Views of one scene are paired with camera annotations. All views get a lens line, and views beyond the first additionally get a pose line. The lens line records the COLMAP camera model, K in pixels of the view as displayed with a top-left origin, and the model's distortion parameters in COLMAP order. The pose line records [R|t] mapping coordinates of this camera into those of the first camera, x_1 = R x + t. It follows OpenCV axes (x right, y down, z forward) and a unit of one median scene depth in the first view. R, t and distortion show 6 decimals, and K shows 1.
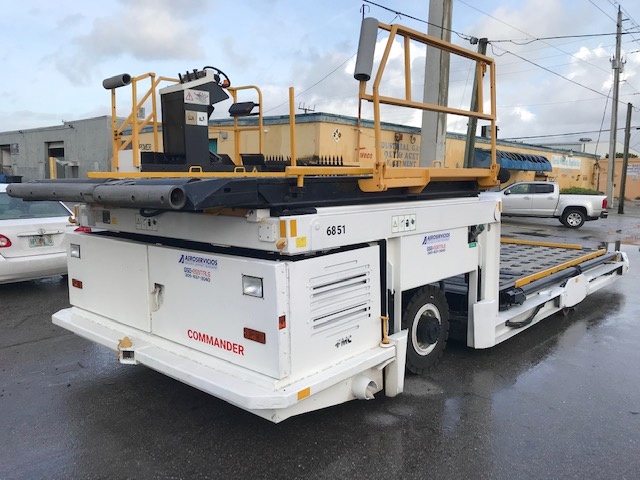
lens RADIAL K [[519.0, 0, 322.9], [0, 519.0, 242.6], [0, 0, 1]] dist [0.021428, -0.022220]
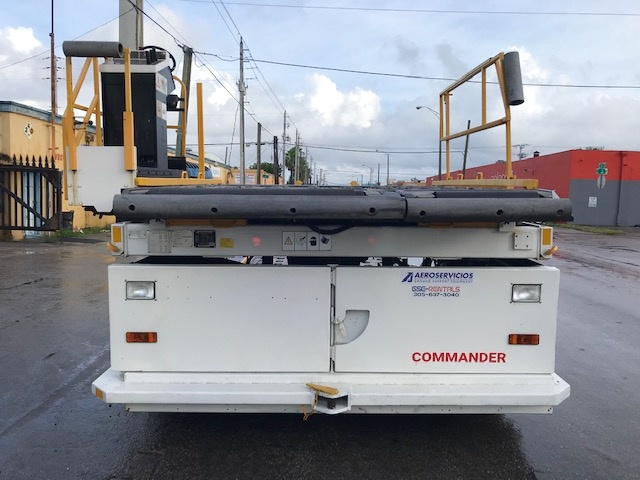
lens RADIAL K [[519.0, 0, 322.3], [0, 519.0, 238.3], [0, 0, 1]] dist [0.021428, -0.022220]
pose [[0.743502, -0.055514, 0.666426, -0.963253], [0.068003, 0.997659, 0.007238, -0.053109], [-0.665267, 0.039938, 0.745536, 0.402508]]
